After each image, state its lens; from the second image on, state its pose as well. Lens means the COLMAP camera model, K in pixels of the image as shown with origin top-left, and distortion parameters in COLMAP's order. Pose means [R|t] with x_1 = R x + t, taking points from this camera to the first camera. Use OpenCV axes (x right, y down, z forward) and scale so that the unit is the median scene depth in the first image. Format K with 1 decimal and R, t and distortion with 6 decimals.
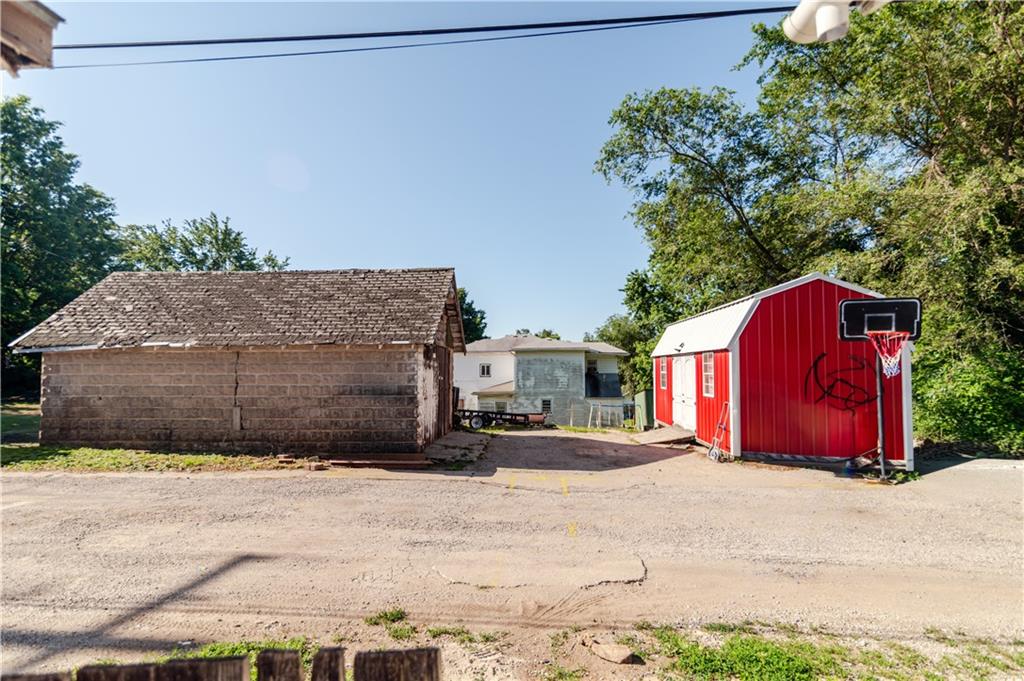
lens RADIAL K [[462.5, 0, 512.0], [0, 462.5, 340.5], [0, 0, 1]] dist [0.017305, 0.000119]
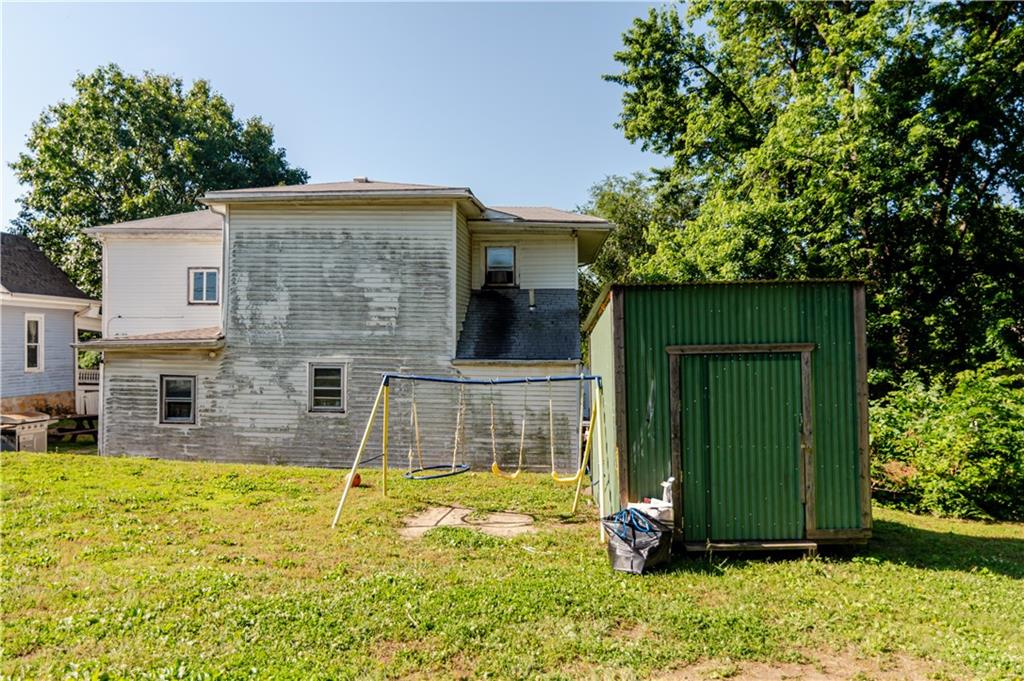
lens RADIAL K [[675.0, 0, 512.0], [0, 675.0, 340.5], [0, 0, 1]] dist [0.000244, -0.001289]
pose [[0.999846, 0.006834, 0.016166, 0.184455], [-0.007723, 0.998421, 0.055641, 0.084972], [-0.015761, -0.055758, 0.998320, 0.558793]]
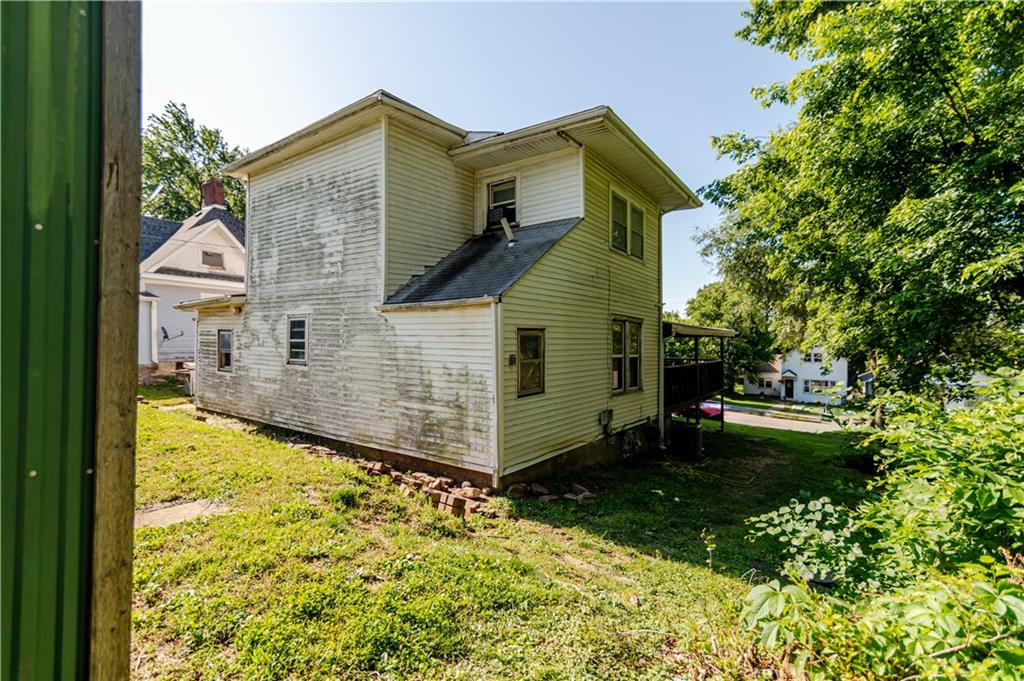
lens RADIAL K [[462.5, 0, 512.0], [0, 462.5, 340.5], [0, 0, 1]] dist [0.017305, 0.000119]
pose [[0.850074, 0.005616, -0.526634, 0.342188], [0.025586, 0.998322, 0.051946, 0.128638], [0.526042, -0.057632, 0.848504, 0.812233]]
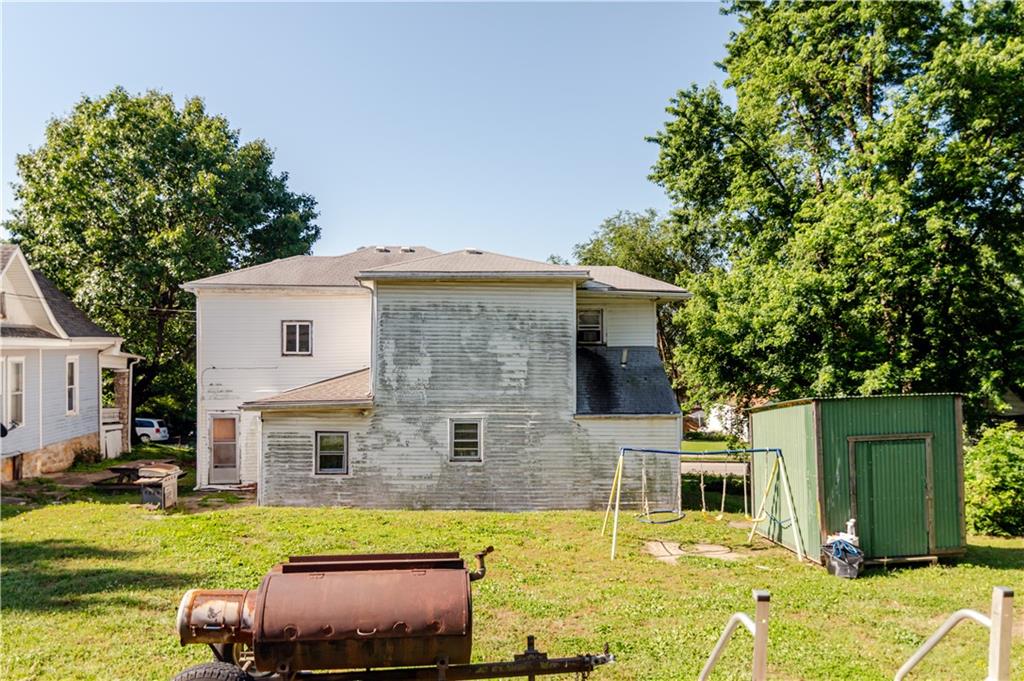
lens RADIAL K [[779.1, 0, 512.0], [0, 779.1, 340.5], [0, 0, 1]] dist [0.000981, 0.000027]
pose [[0.989501, 0.003340, 0.144488, 0.024065], [-0.011767, 0.998276, 0.057510, 0.033049], [-0.144046, -0.058606, 0.987834, 0.420352]]
